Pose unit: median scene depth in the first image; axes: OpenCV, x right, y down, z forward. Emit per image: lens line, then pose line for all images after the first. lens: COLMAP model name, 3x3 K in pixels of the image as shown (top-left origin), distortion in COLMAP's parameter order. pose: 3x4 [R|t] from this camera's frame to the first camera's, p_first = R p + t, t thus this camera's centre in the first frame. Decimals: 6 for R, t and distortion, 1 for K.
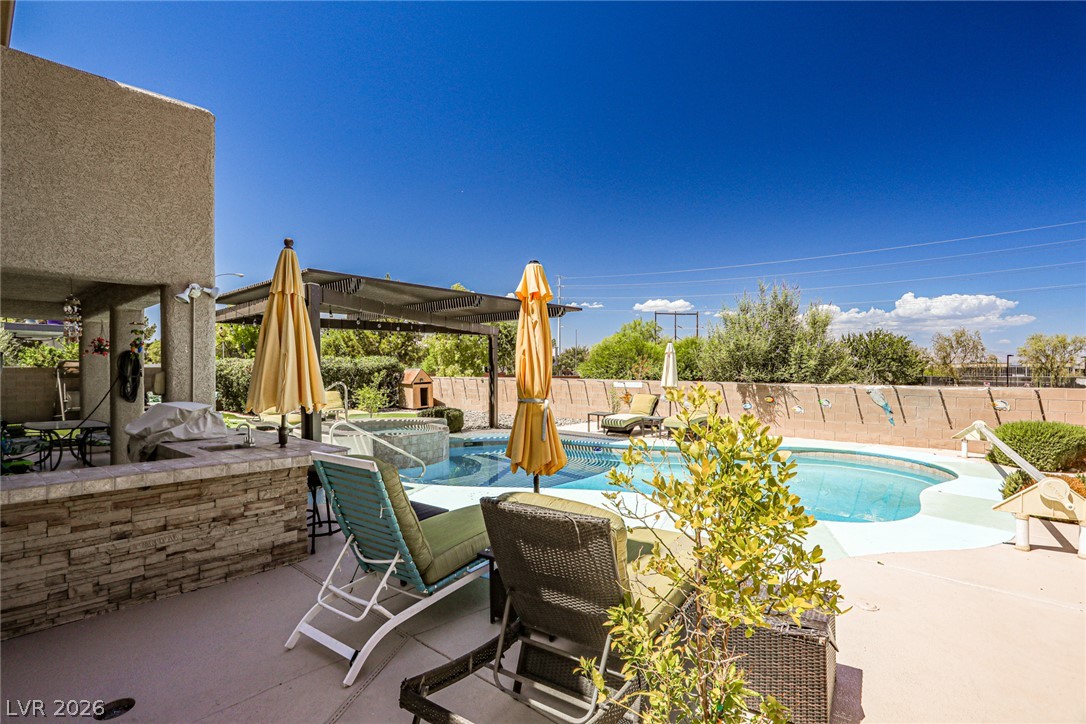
lens RADIAL K [[535.1, 0, 540.7], [0, 535.1, 372.2], [0, 0, 1]] dist [0.013191, 0.001113]
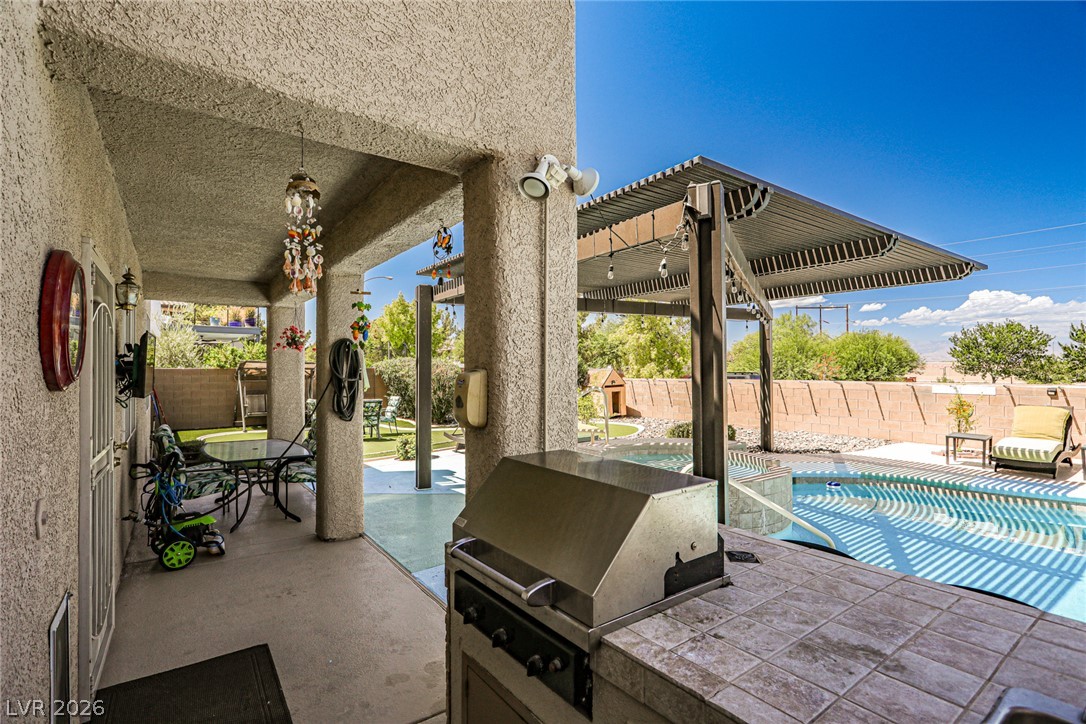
lens RADIAL K [[522.2, 0, 539.2], [0, 522.2, 360.1], [0, 0, 1]] dist [0.014813, -0.000098]
pose [[0.979725, -0.007712, -0.200196, -0.215080], [0.002684, 0.999674, -0.025373, 0.000622], [0.200327, 0.024321, 0.979427, 0.229780]]
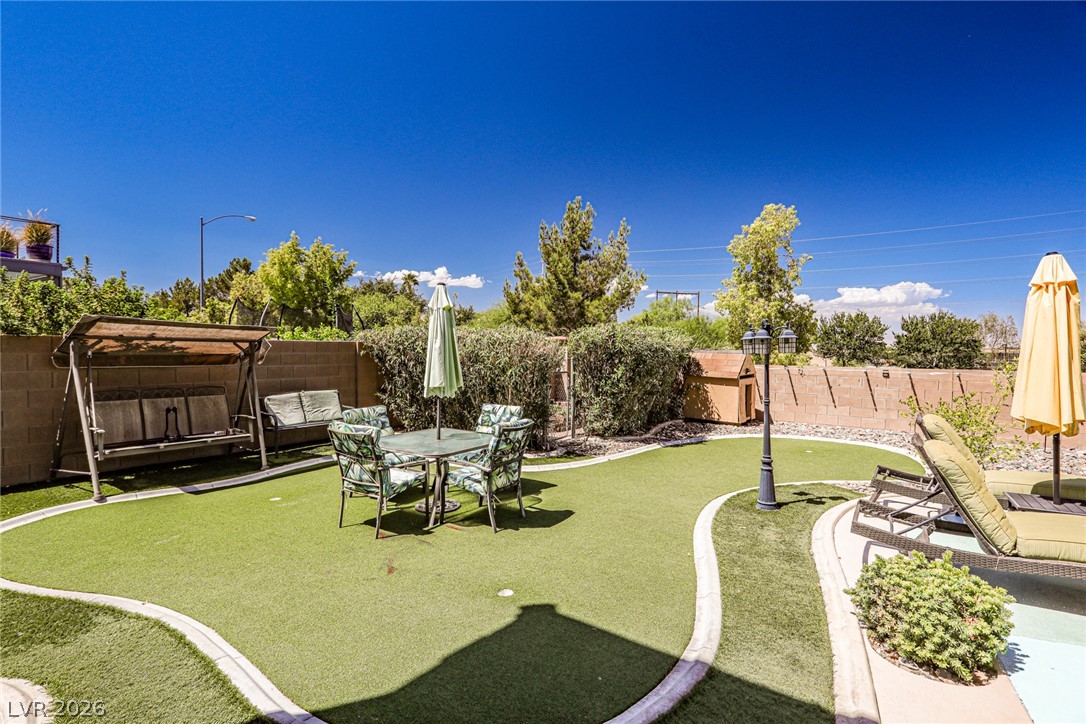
lens RADIAL K [[522.2, 0, 539.2], [0, 522.2, 360.1], [0, 0, 1]] dist [0.014813, -0.000098]
pose [[0.994240, 0.010597, 0.106647, -0.611783], [-0.012102, 0.999836, 0.013471, -0.001868], [-0.106487, -0.014684, 0.994206, 0.608624]]
